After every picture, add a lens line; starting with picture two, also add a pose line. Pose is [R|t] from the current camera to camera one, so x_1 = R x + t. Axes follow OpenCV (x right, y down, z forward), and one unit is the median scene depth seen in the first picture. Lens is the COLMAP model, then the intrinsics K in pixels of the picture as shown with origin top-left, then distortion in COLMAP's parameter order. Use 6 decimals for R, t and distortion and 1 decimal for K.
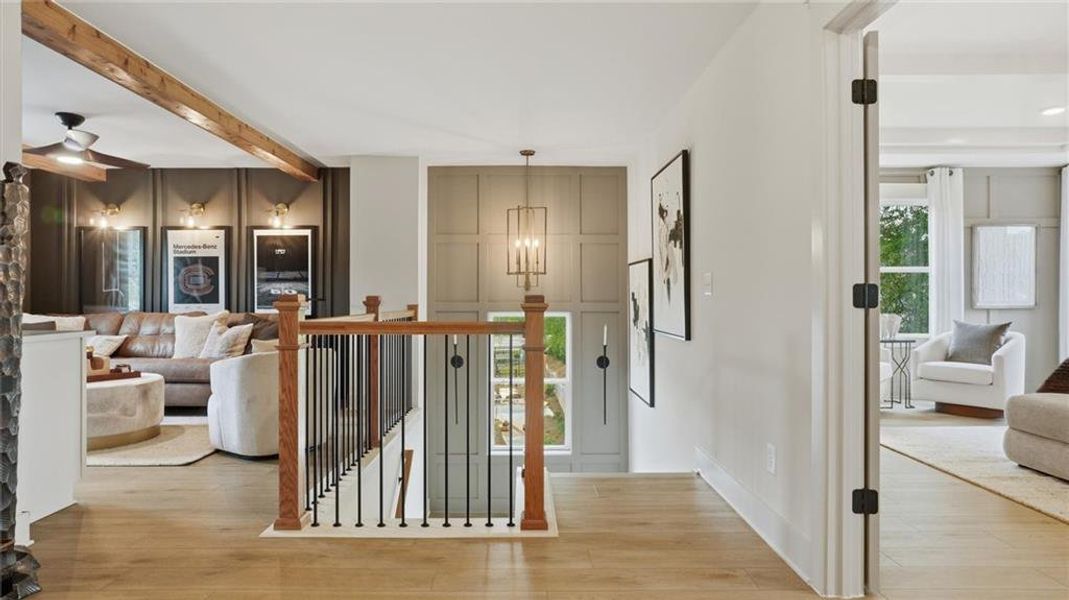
lens RADIAL K [[604.8, 0, 531.6], [0, 604.8, 290.3], [0, 0, 1]] dist [-0.018434, 0.001162]
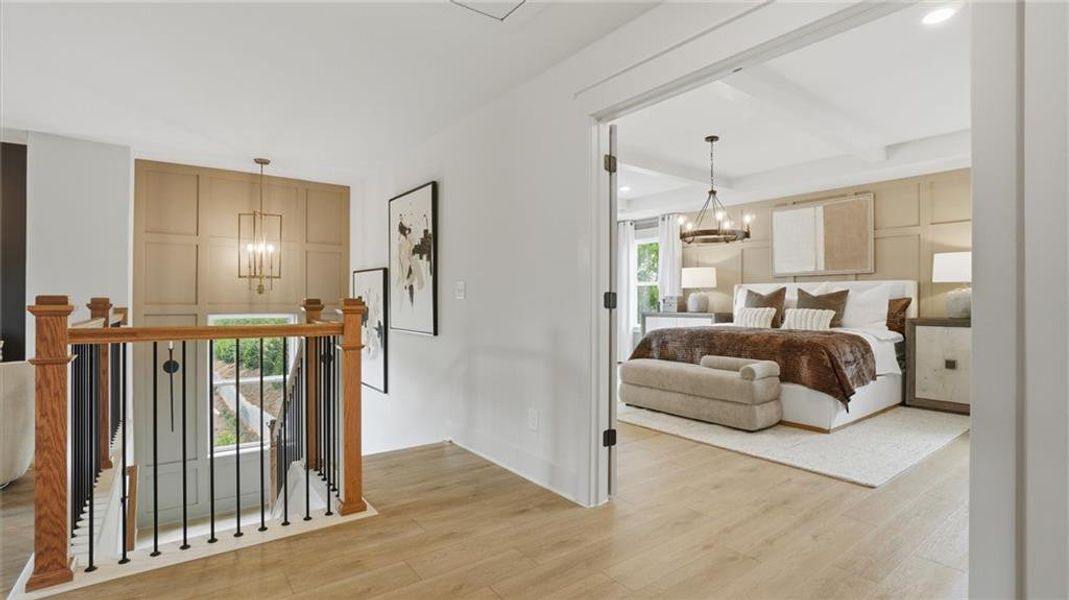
lens RADIAL K [[496.5, 0, 525.6], [0, 496.5, 297.7], [0, 0, 1]] dist [-0.069767, 0.025350]
pose [[0.804615, 0.006819, 0.593758, -0.174161], [-0.010130, 0.999946, 0.002244, 0.001067], [-0.593711, -0.007820, 0.804641, 0.070204]]
